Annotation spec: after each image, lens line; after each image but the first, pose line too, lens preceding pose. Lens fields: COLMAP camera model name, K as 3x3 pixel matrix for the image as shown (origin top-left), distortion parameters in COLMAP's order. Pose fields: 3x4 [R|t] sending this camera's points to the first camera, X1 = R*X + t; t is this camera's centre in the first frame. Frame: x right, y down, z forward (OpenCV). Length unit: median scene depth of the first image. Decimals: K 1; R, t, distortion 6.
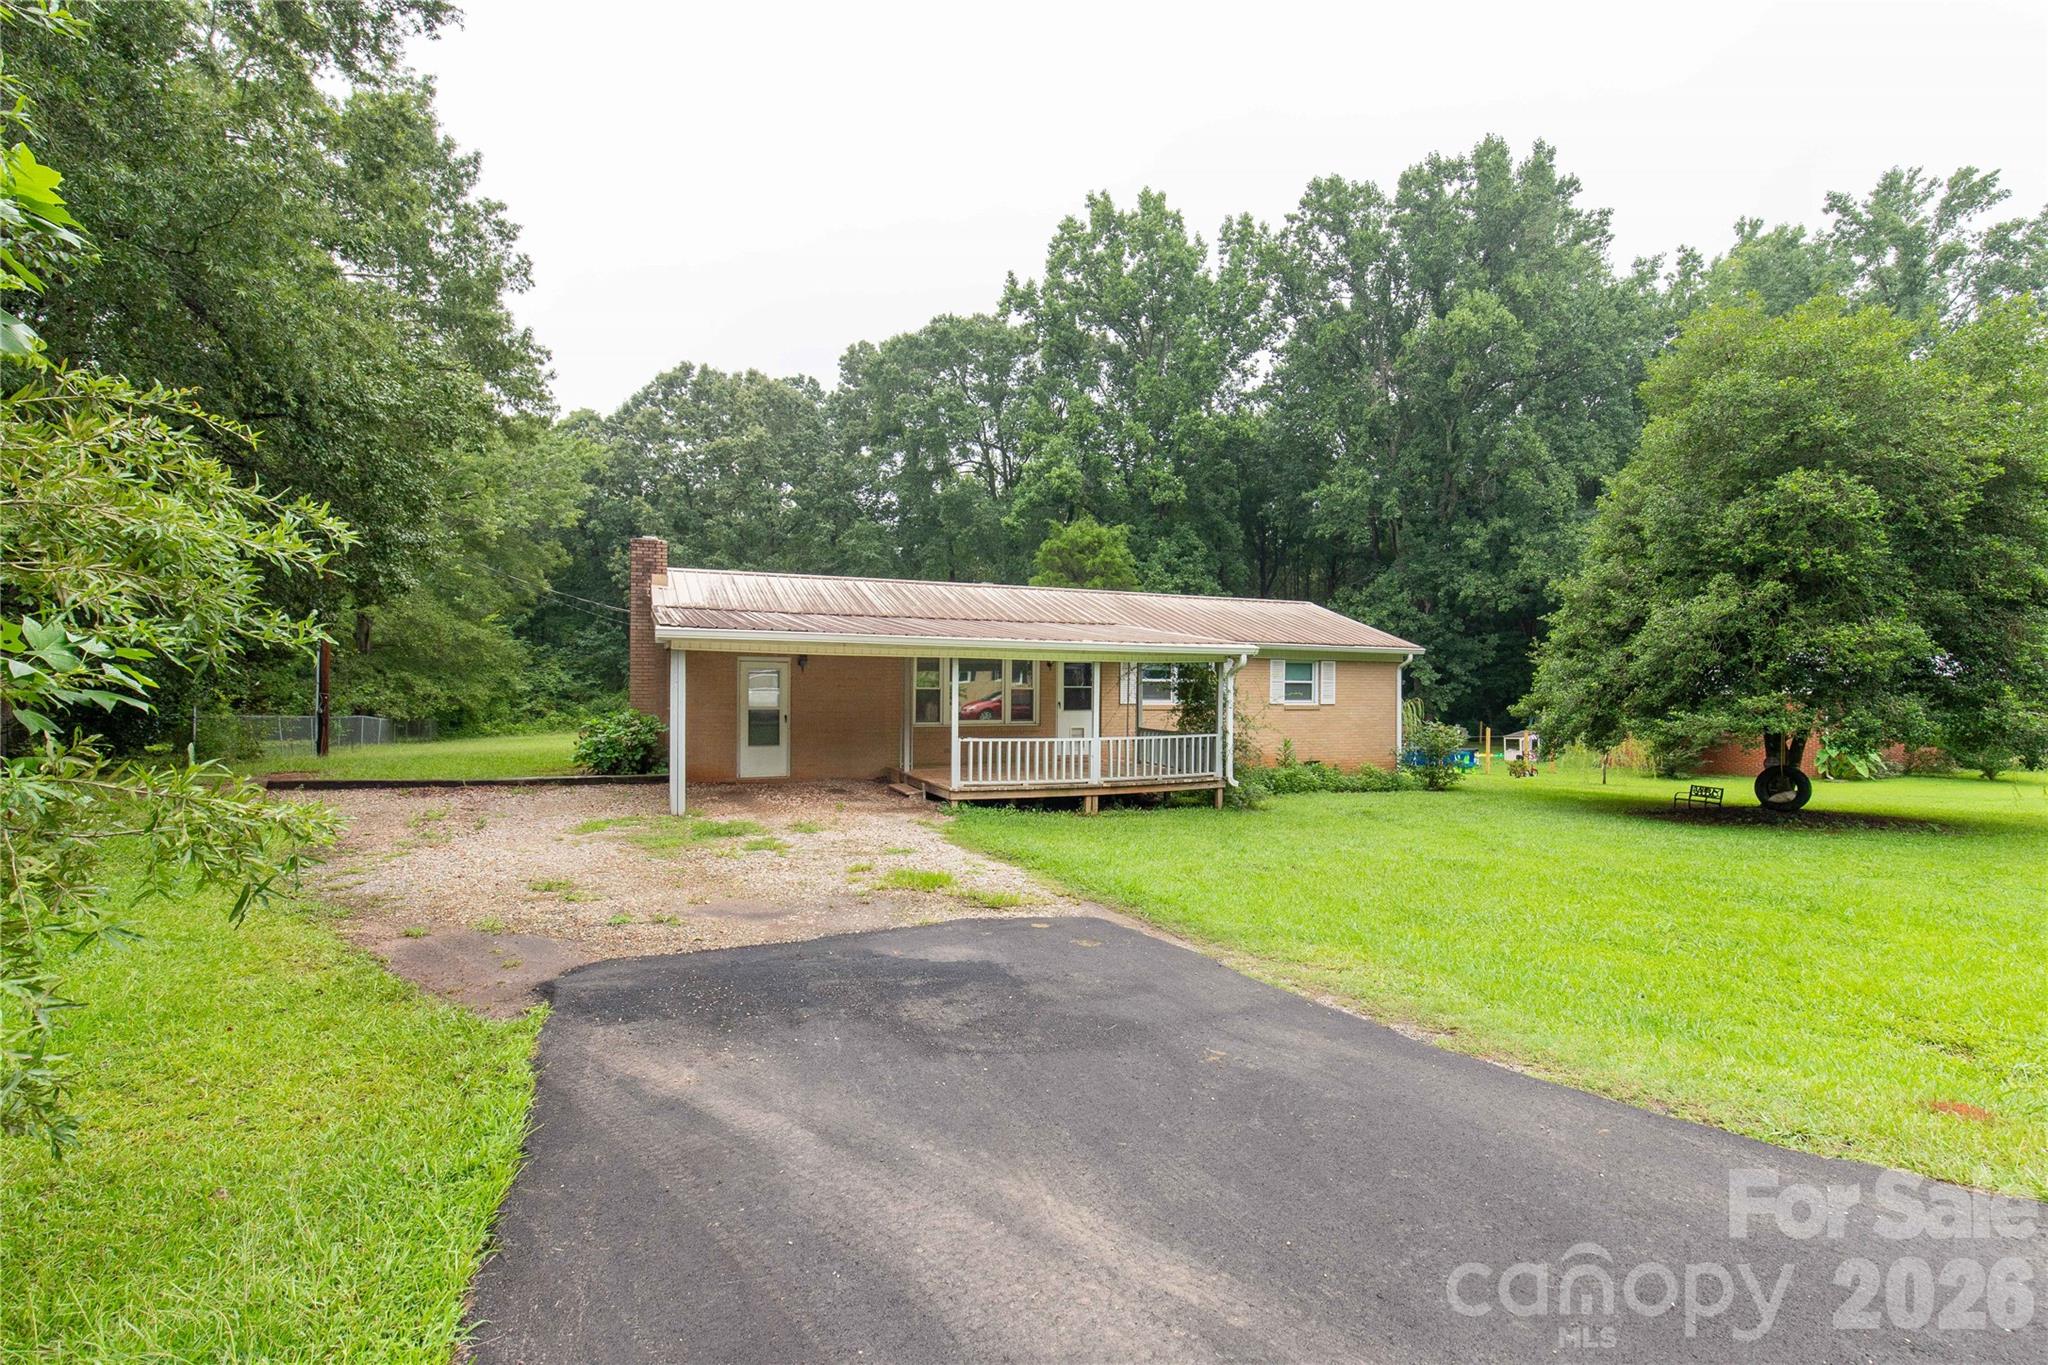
lens RADIAL K [[938.7, 0, 1033.9], [0, 938.7, 683.8], [0, 0, 1]] dist [0.004993, -0.000984]
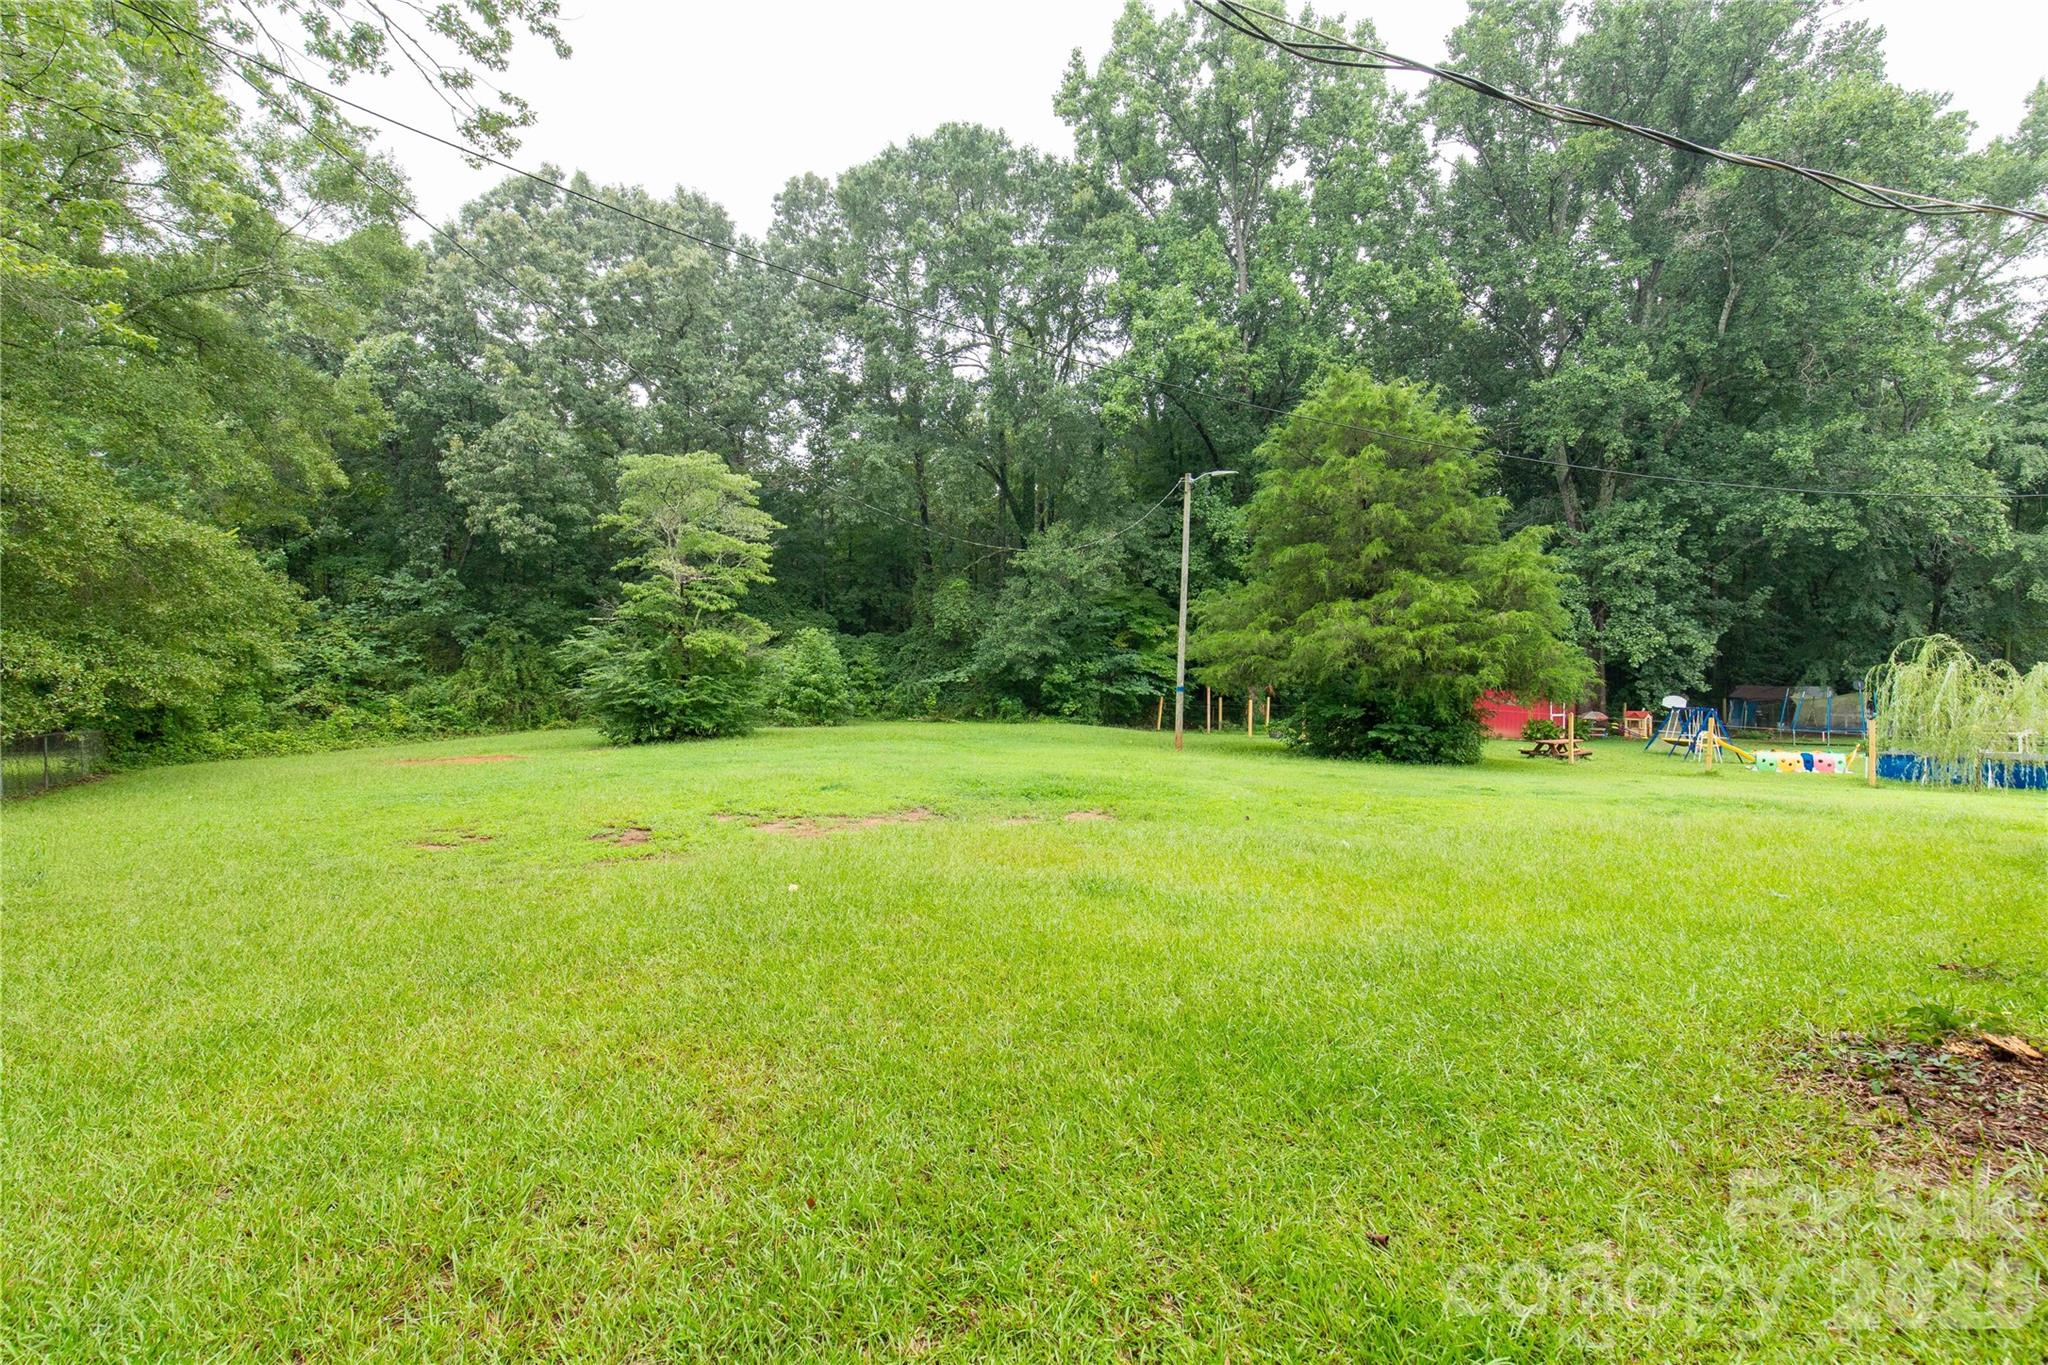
lens RADIAL K [[938.7, 0, 1013.1], [0, 938.7, 687.0], [0, 0, 1]] dist [0.004993, -0.000984]
pose [[0.984649, -0.008588, 0.174335, -0.192014], [0.004748, 0.999737, 0.022434, 0.005221], [-0.174482, -0.021262, 0.984431, 0.330800]]
